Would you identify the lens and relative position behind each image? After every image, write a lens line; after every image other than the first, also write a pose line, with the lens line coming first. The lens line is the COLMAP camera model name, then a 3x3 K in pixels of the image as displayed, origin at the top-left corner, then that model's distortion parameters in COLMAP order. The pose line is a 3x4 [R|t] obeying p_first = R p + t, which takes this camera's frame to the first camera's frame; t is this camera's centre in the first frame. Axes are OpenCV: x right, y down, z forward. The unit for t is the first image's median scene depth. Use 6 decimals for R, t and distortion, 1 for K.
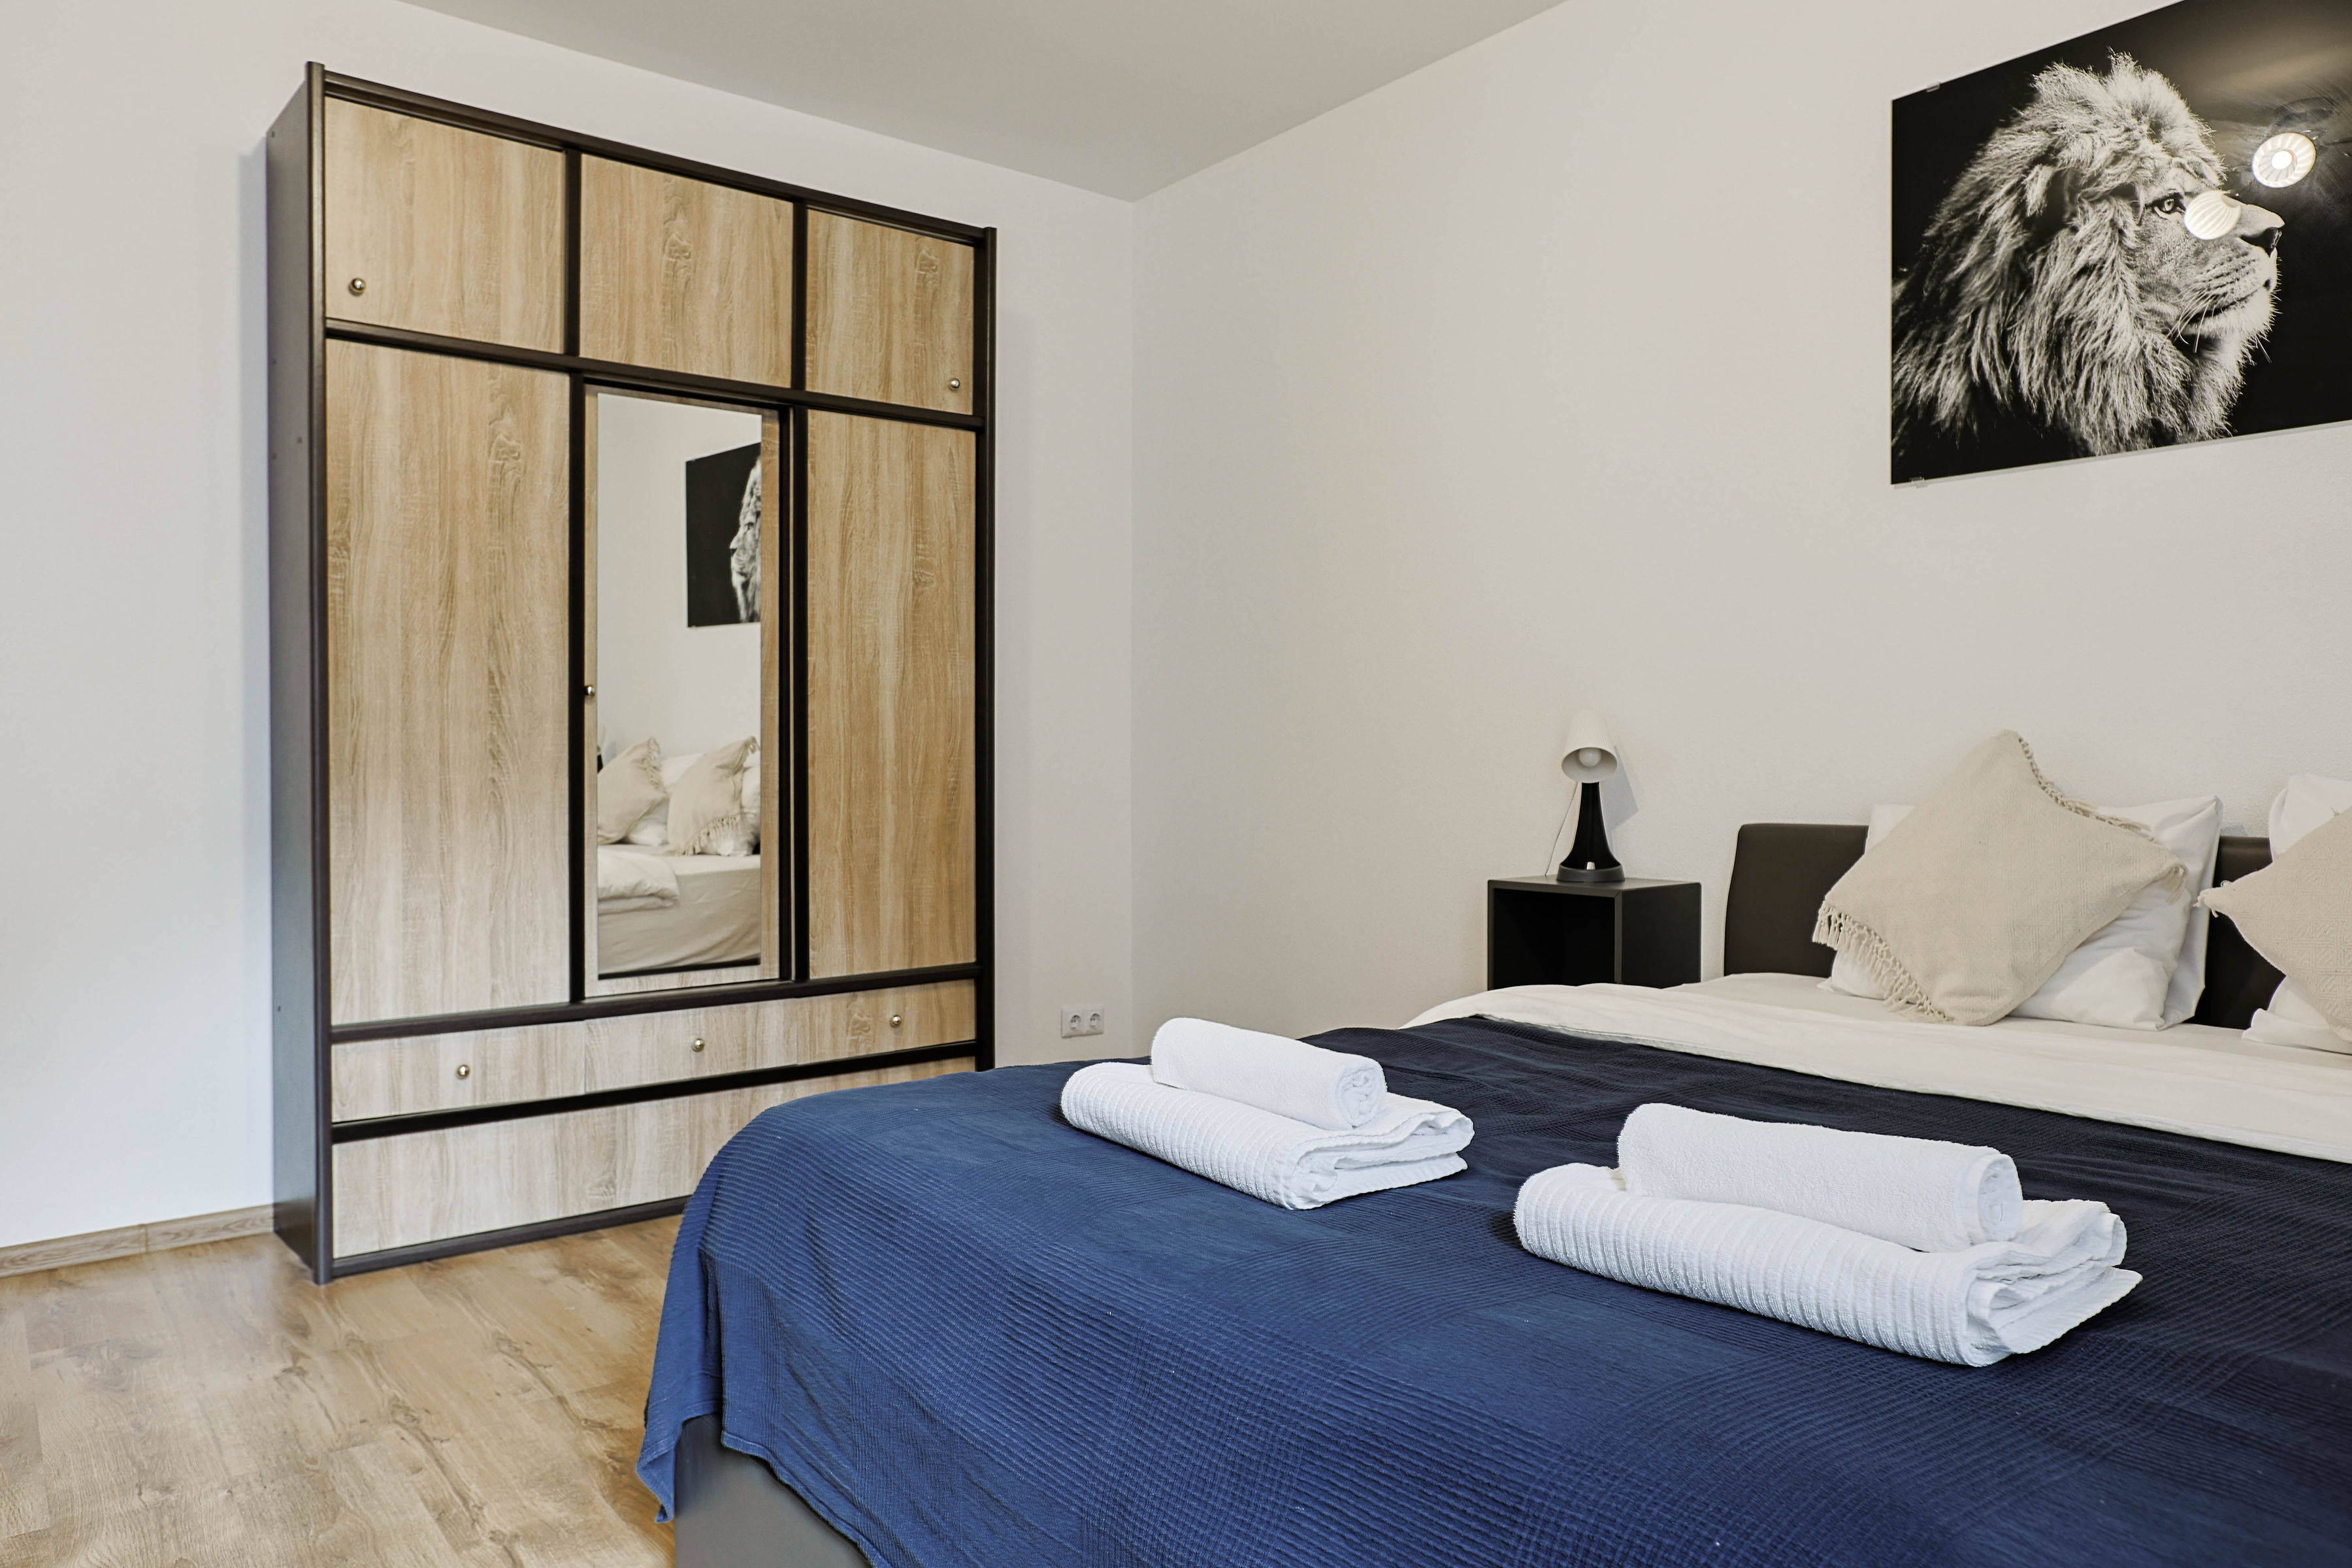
lens RADIAL K [[1654.8, 0, 1181.1], [0, 1654.8, 772.6], [0, 0, 1]] dist [-0.035939, 0.053600]
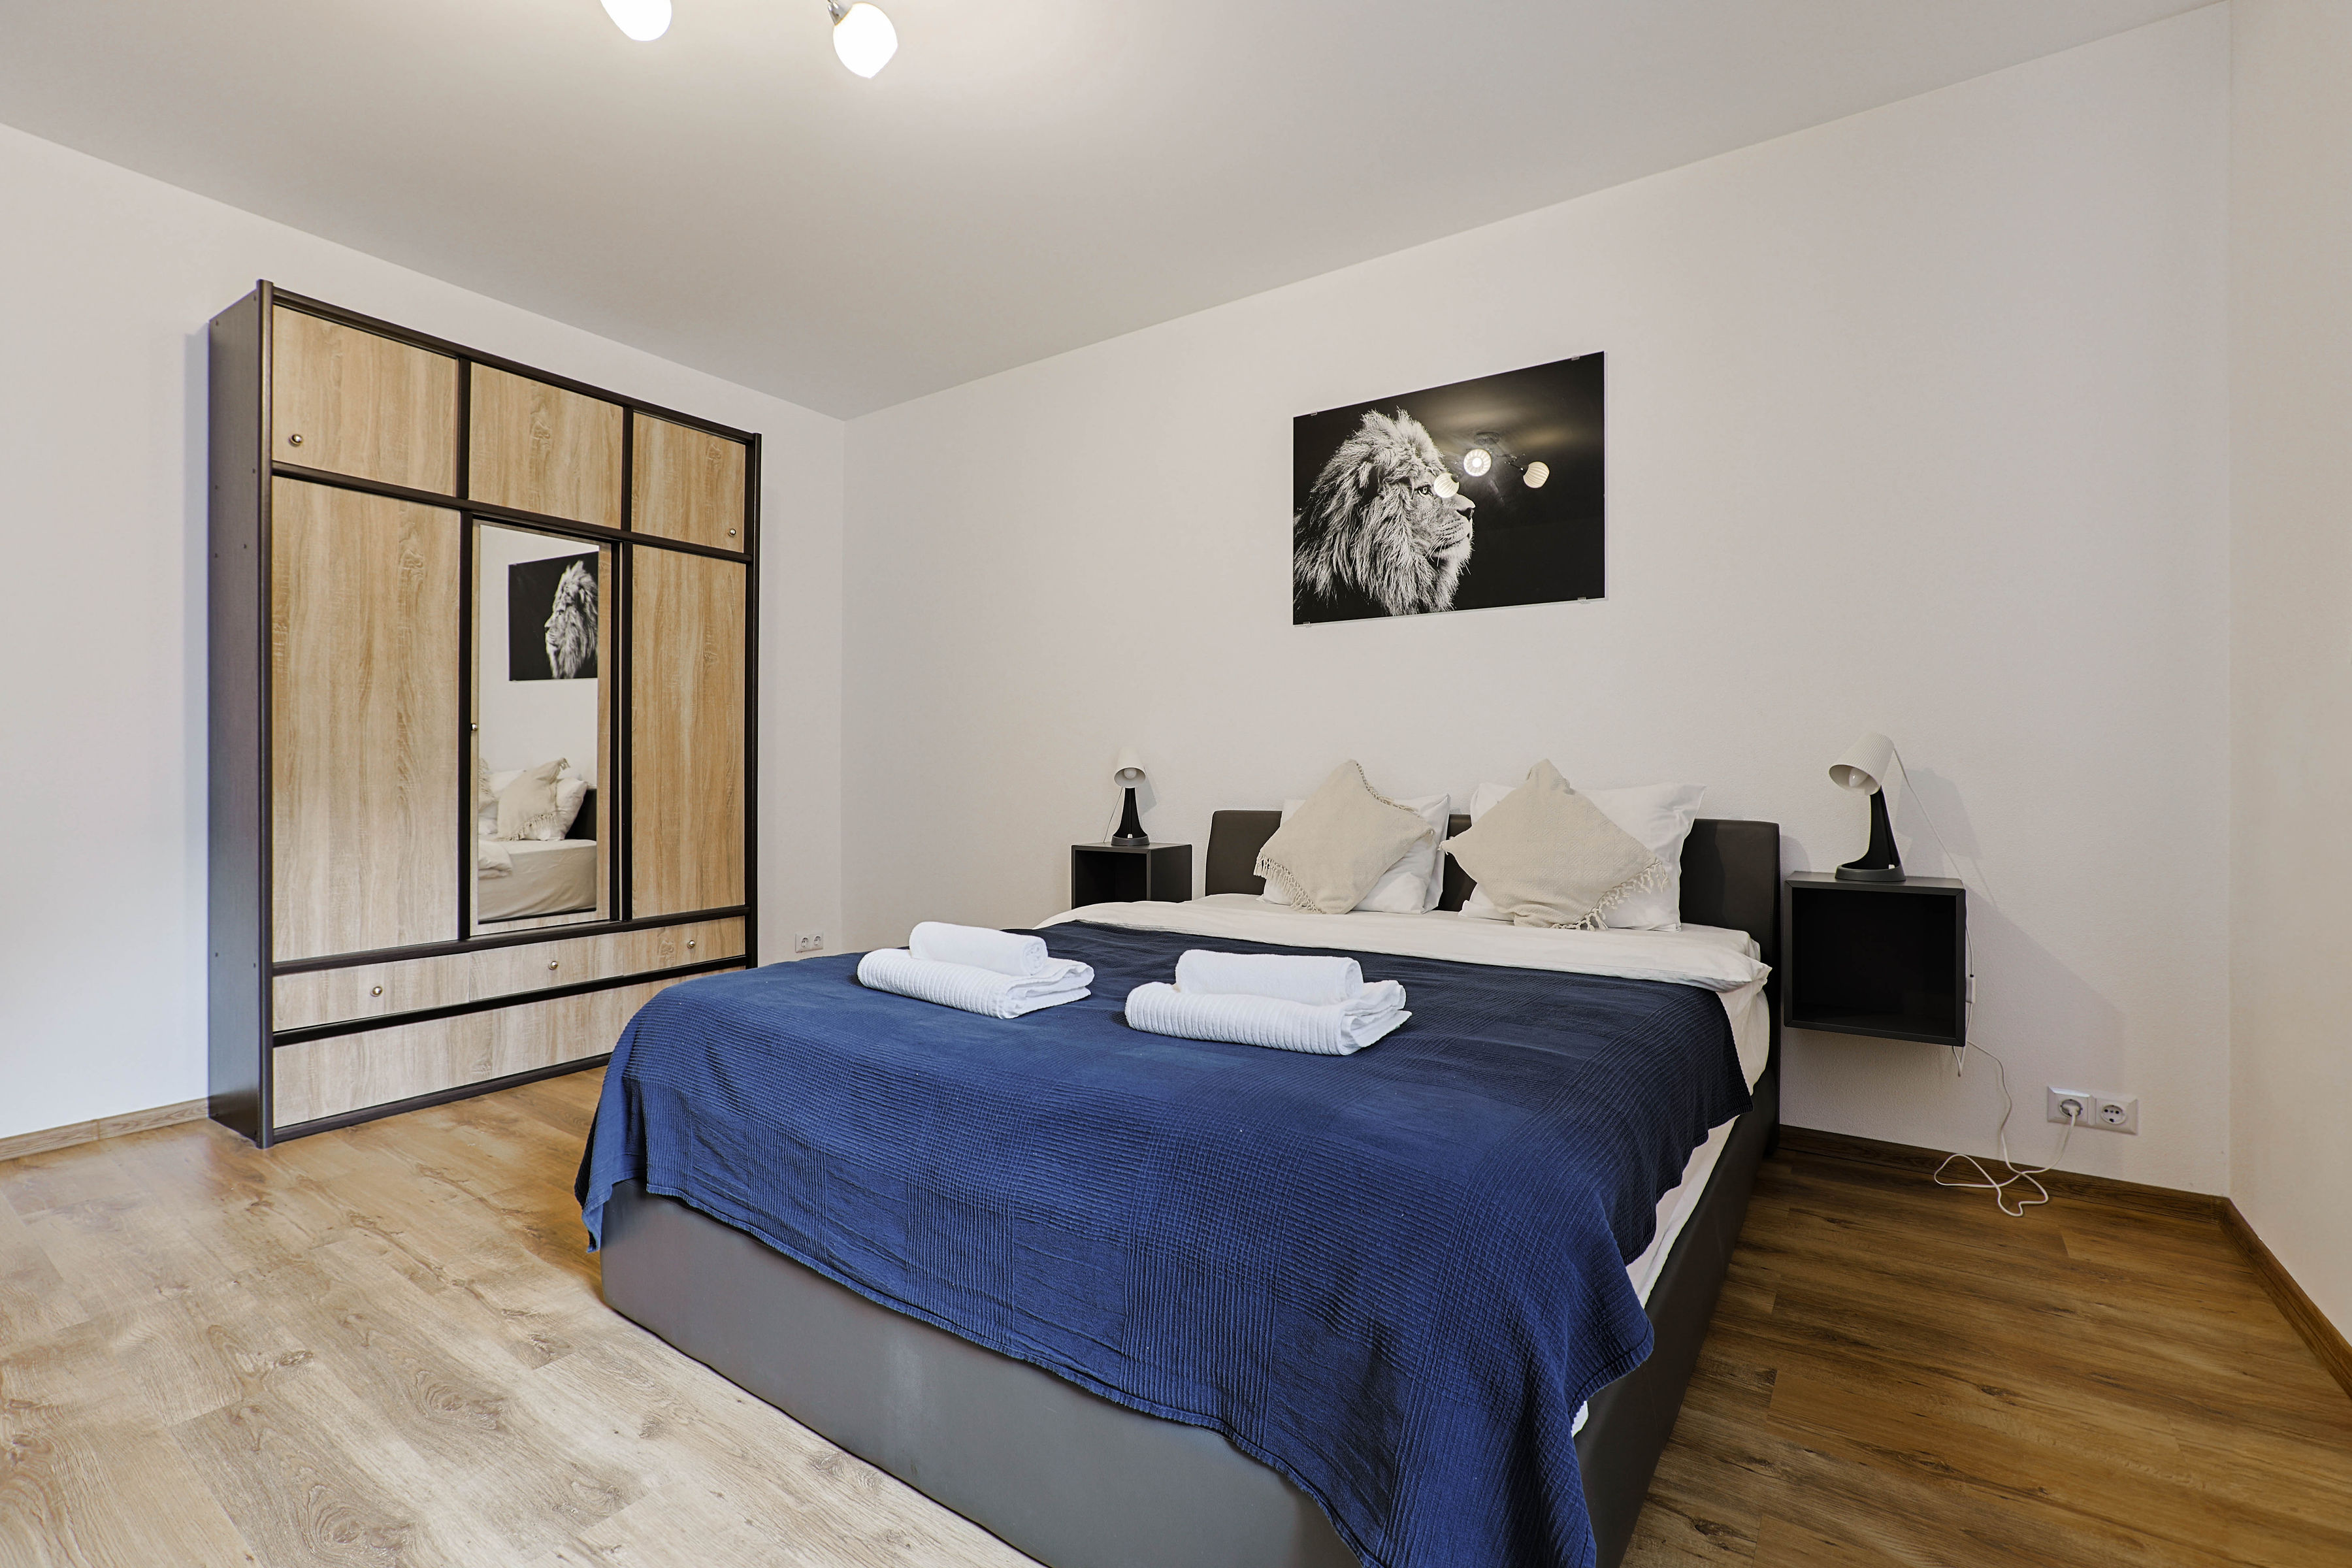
lens RADIAL K [[1067.2, 0, 1169.8], [0, 1067.2, 775.6], [0, 0, 1]] dist [-0.016089, 0.007970]
pose [[0.954948, 0.000610, 0.296774, -0.057847], [0.001255, 0.999981, -0.006092, 0.000091], [-0.296772, 0.006190, 0.954928, -0.103302]]
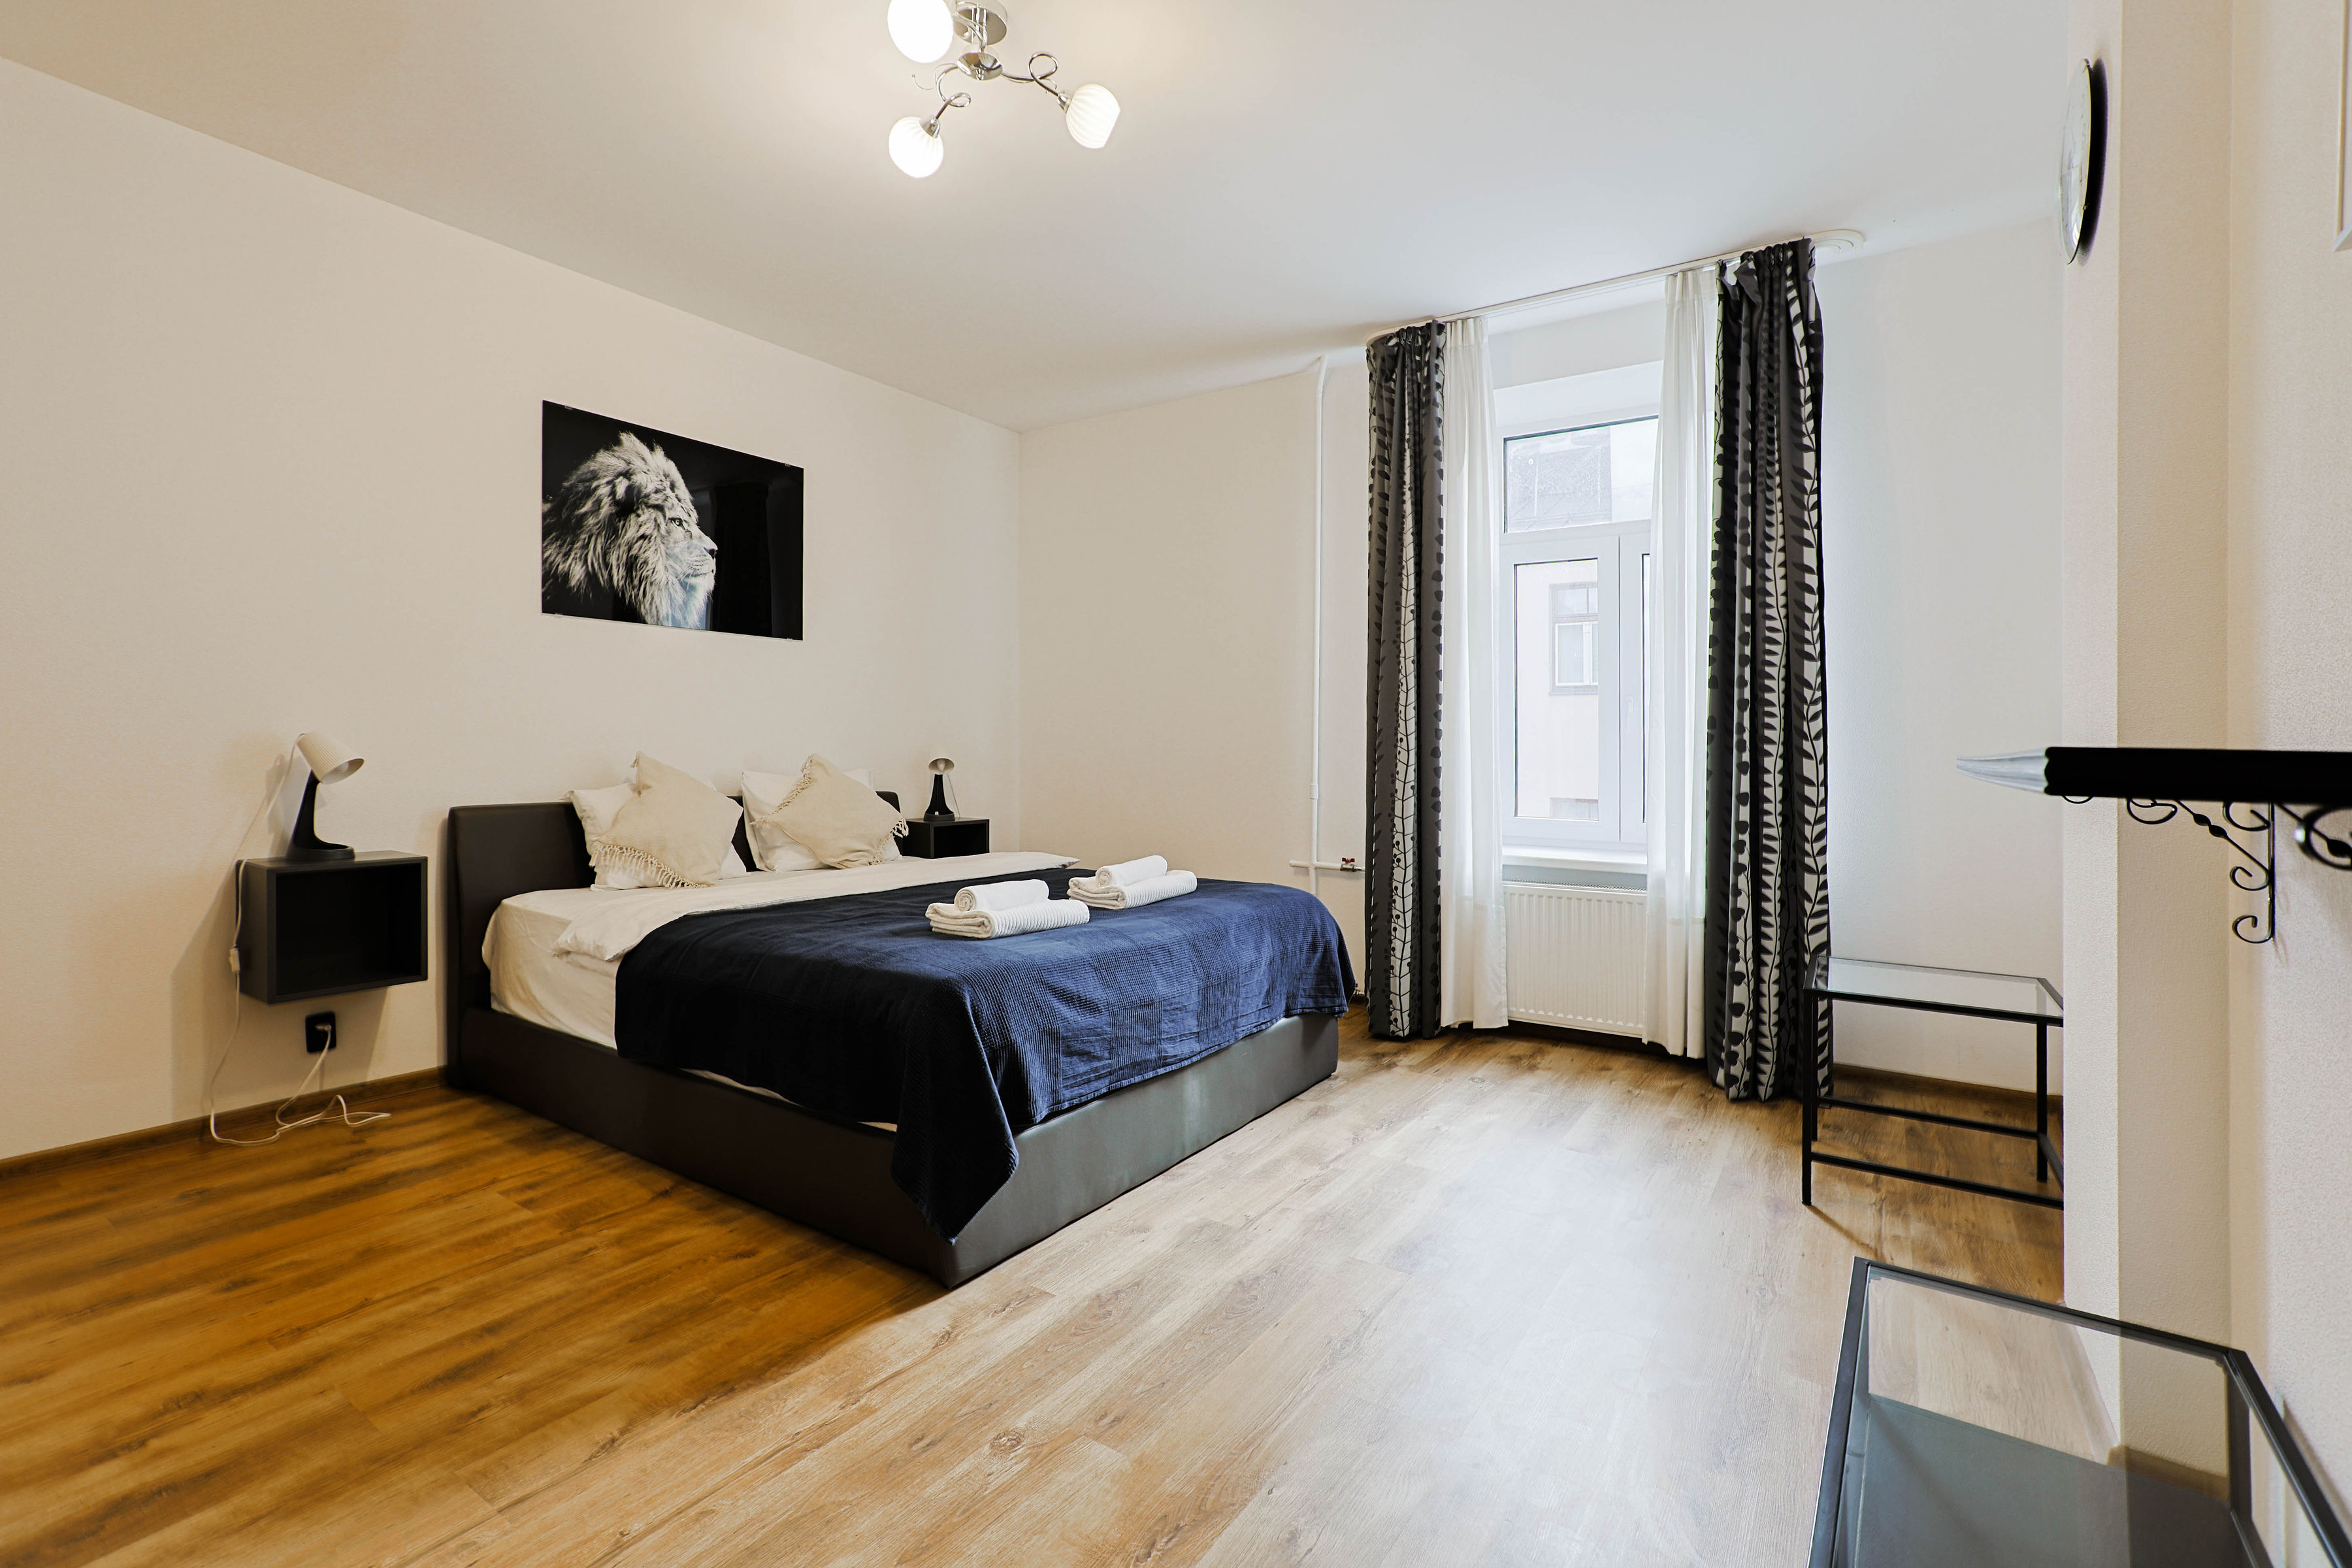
lens RADIAL K [[1067.2, 0, 1191.3], [0, 1067.2, 734.5], [0, 0, 1]] dist [-0.016089, 0.007970]
pose [[-0.332483, 0.011024, 0.943045, -0.955002], [0.004720, 0.999939, -0.010025, -0.030392], [-0.943097, 0.001118, -0.332515, 0.764024]]
